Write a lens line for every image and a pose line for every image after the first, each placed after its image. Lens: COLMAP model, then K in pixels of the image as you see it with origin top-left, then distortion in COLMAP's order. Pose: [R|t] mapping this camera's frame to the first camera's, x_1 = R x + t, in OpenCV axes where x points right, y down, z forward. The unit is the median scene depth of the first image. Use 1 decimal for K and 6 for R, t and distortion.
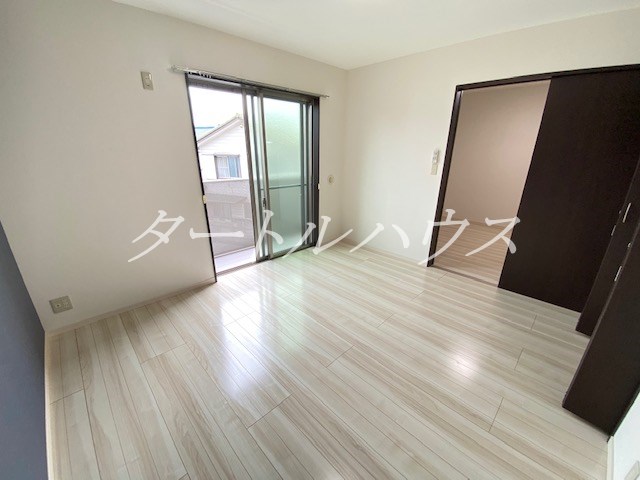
lens RADIAL K [[256.9, 0, 318.6], [0, 256.9, 247.6], [0, 0, 1]] dist [-0.000377, -0.000086]
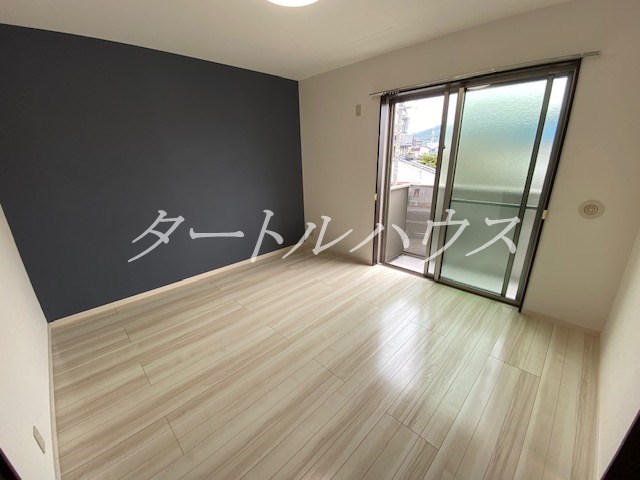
lens RADIAL K [[268.2, 0, 320.0], [0, 268.2, 240.0], [0, 0, 1]] dist [-0.001093, -0.000155]
pose [[0.011551, 0.298037, -0.954485, 0.745950], [-0.338685, 0.899293, 0.276704, -0.234001], [0.940829, 0.320073, 0.111328, 0.611354]]
